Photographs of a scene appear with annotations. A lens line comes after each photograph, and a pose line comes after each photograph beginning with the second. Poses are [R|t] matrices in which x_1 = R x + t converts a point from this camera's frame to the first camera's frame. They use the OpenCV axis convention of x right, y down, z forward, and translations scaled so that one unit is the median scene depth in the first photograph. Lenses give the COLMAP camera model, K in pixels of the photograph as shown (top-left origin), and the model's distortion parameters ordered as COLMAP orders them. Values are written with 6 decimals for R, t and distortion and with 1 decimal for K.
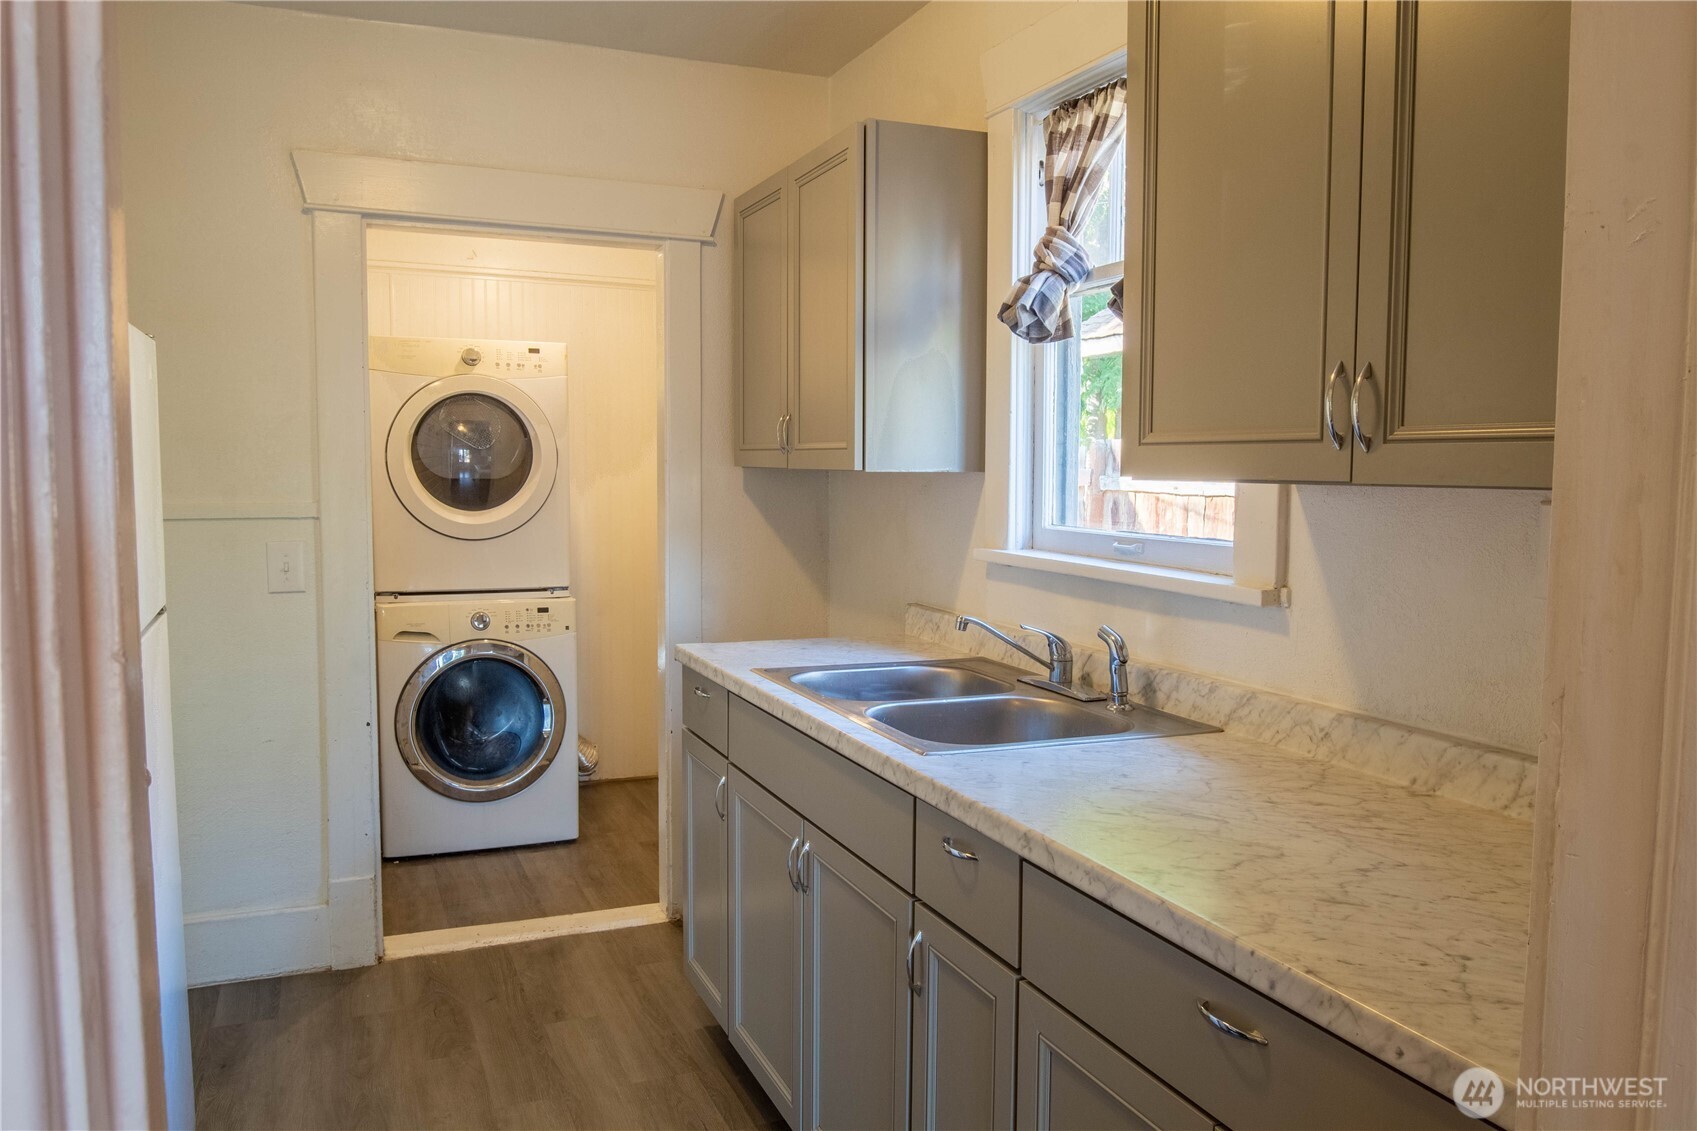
lens RADIAL K [[1259.8, 0, 865.7], [0, 1259.8, 572.9], [0, 0, 1]] dist [-0.031139, -0.001955]
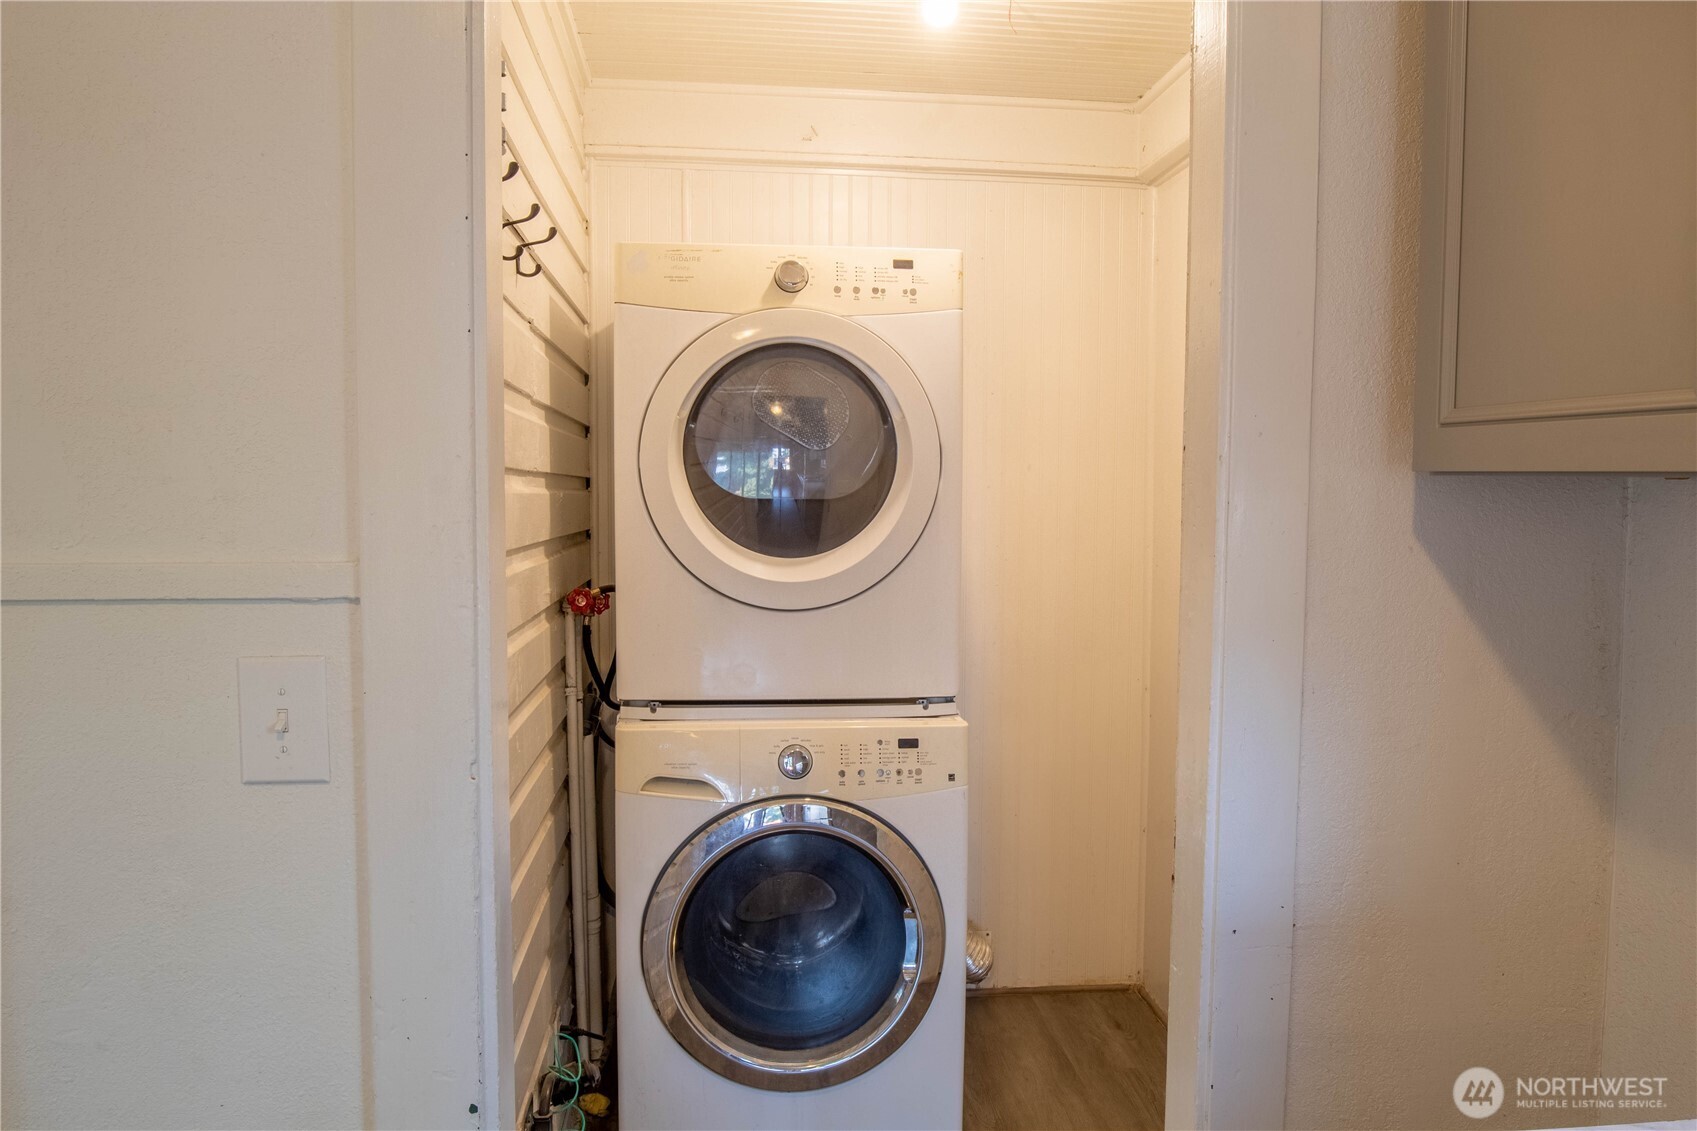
lens RADIAL K [[1259.8, 0, 860.3], [0, 1259.8, 576.4], [0, 0, 1]] dist [-0.031139, -0.001955]
pose [[0.956131, 0.021133, -0.292176, -0.121695], [-0.024155, 0.999686, -0.006738, -0.038195], [0.291941, 0.013500, 0.956341, 0.482736]]
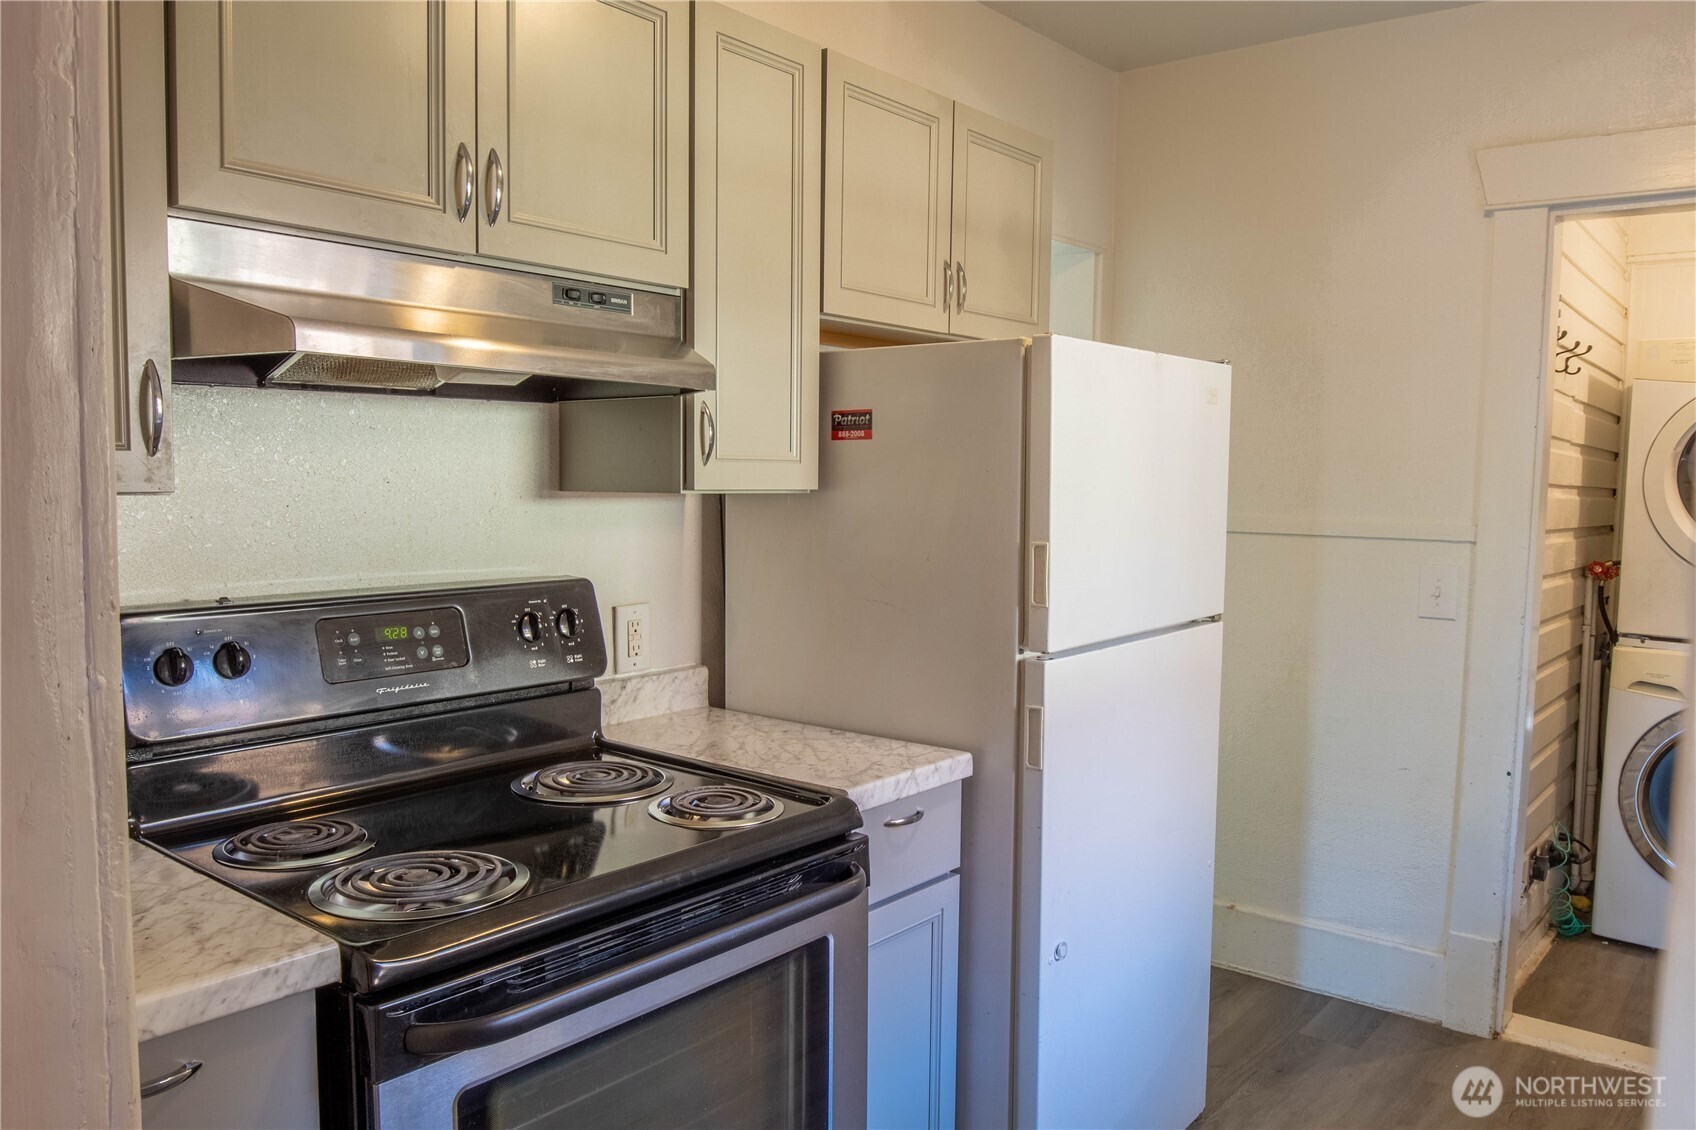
lens RADIAL K [[1259.1, 0, 861.0], [0, 1259.1, 572.8], [0, 0, 1]] dist [-0.031139, -0.001955]
pose [[0.470193, 0.073844, -0.879469, 0.120842], [-0.087646, 0.995474, 0.036725, -0.011440], [0.878201, 0.059814, 0.474537, 0.116129]]
